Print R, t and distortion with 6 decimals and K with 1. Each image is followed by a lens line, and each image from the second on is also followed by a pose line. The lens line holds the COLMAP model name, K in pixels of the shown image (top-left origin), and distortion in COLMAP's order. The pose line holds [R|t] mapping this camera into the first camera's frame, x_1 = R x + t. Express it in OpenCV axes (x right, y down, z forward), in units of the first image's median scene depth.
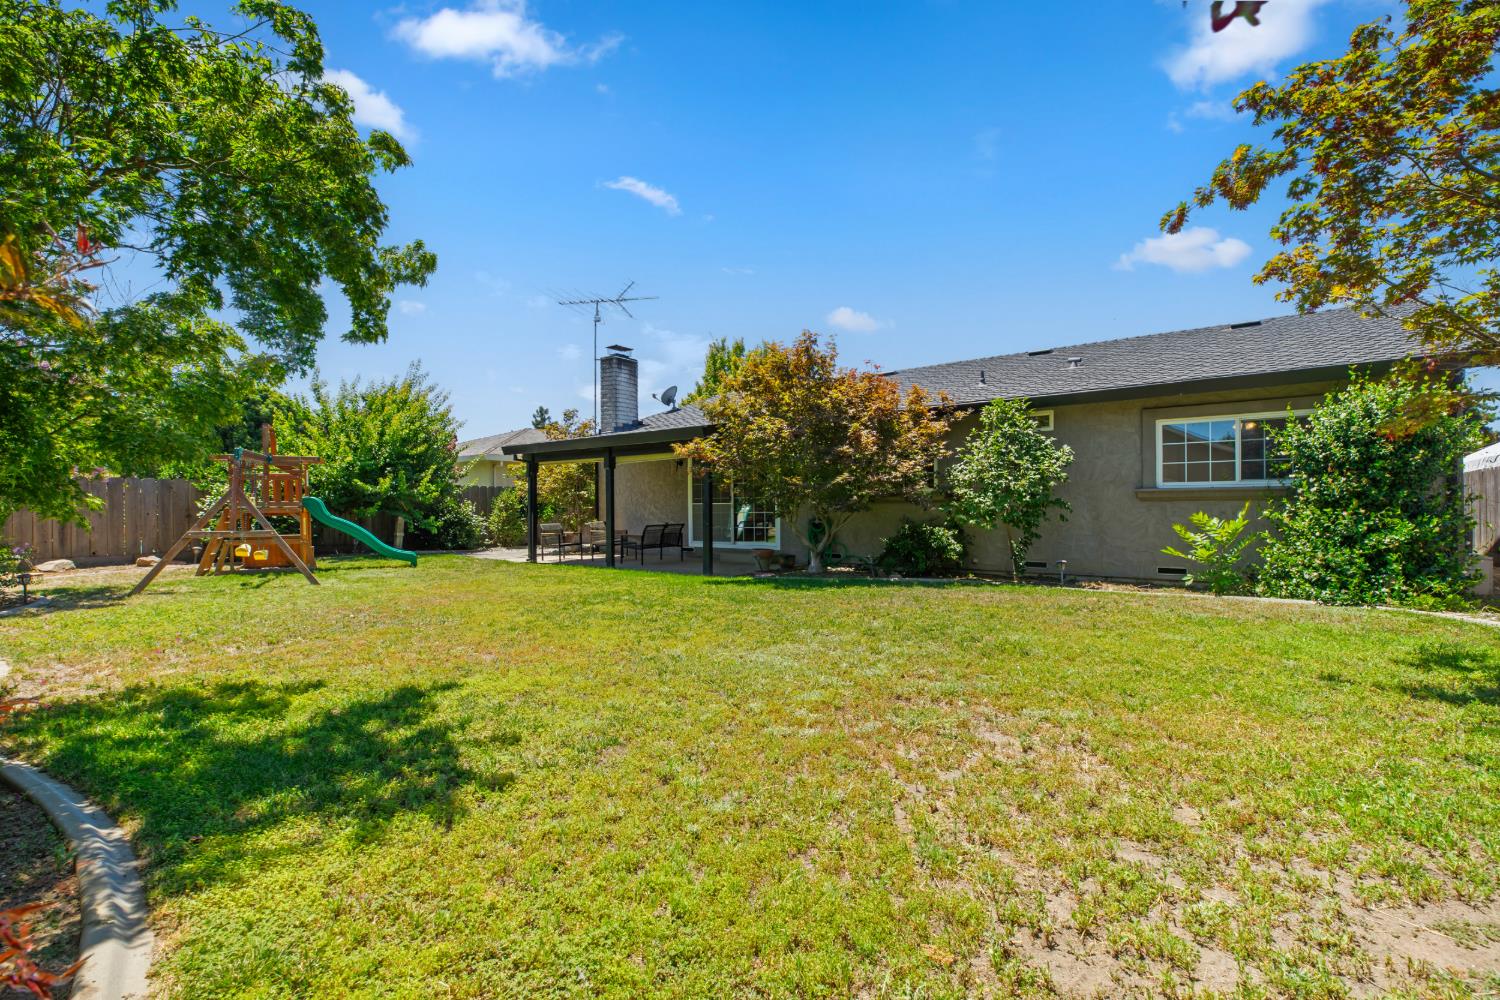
lens RADIAL K [[672.9, 0, 752.5], [0, 672.9, 502.9], [0, 0, 1]] dist [0.000816, 0.000073]
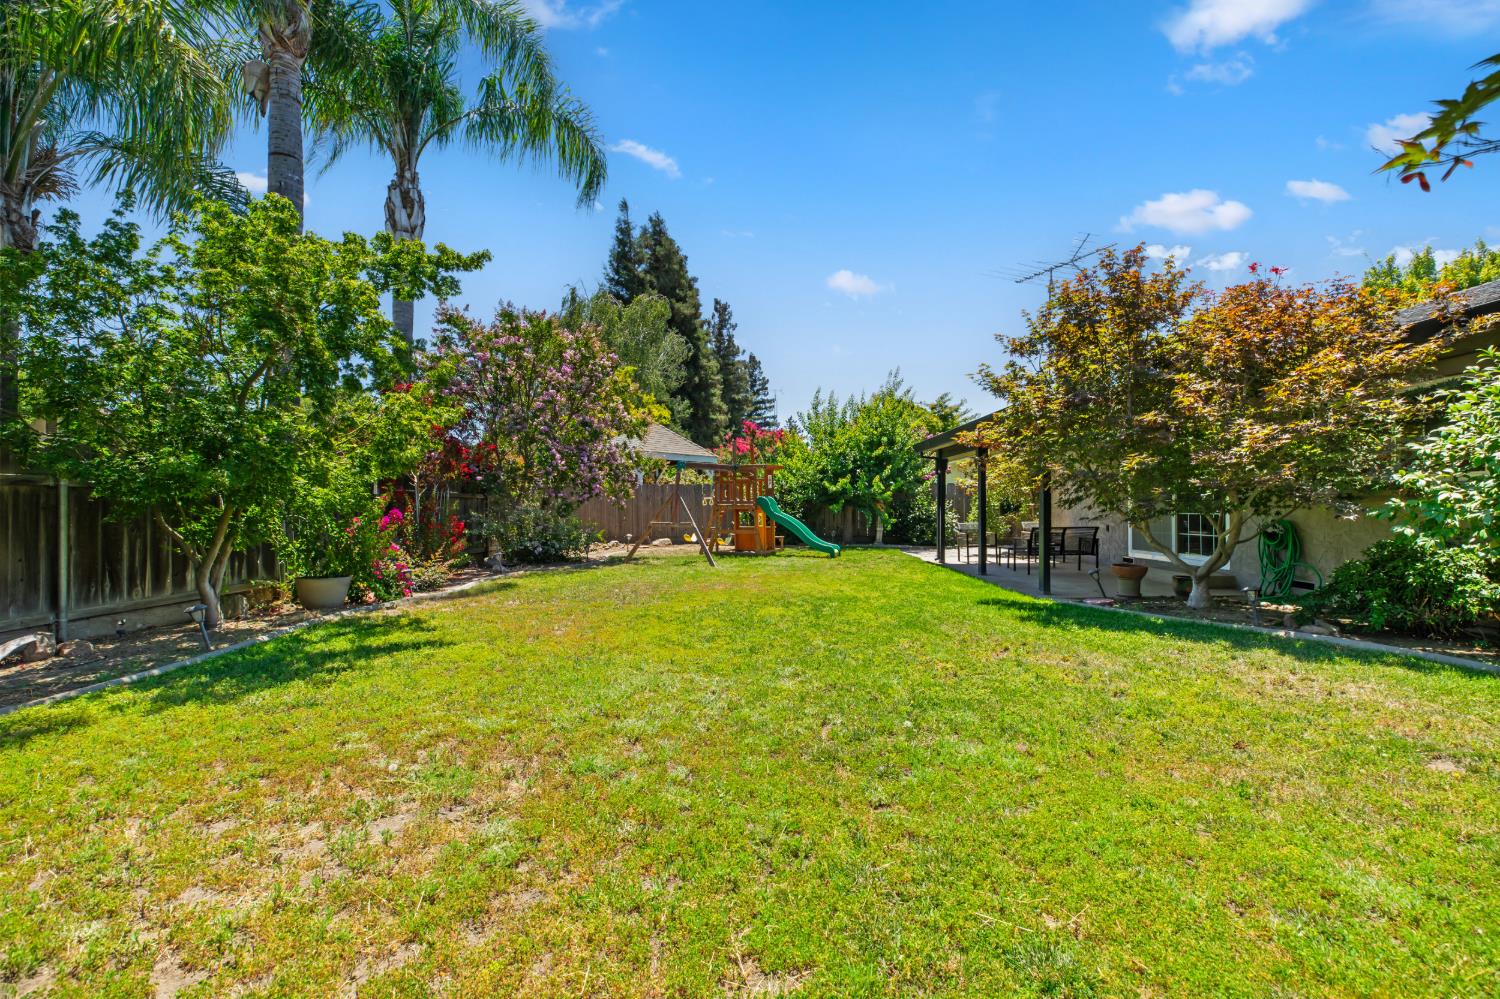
lens RADIAL K [[672.9, 0, 750.2], [0, 672.9, 499.7], [0, 0, 1]] dist [0.000816, 0.000073]
pose [[0.606685, -0.000047, -0.794942, 0.226957], [0.000690, 1.000000, 0.000467, -0.001355], [0.794942, -0.000832, 0.606685, 0.158504]]
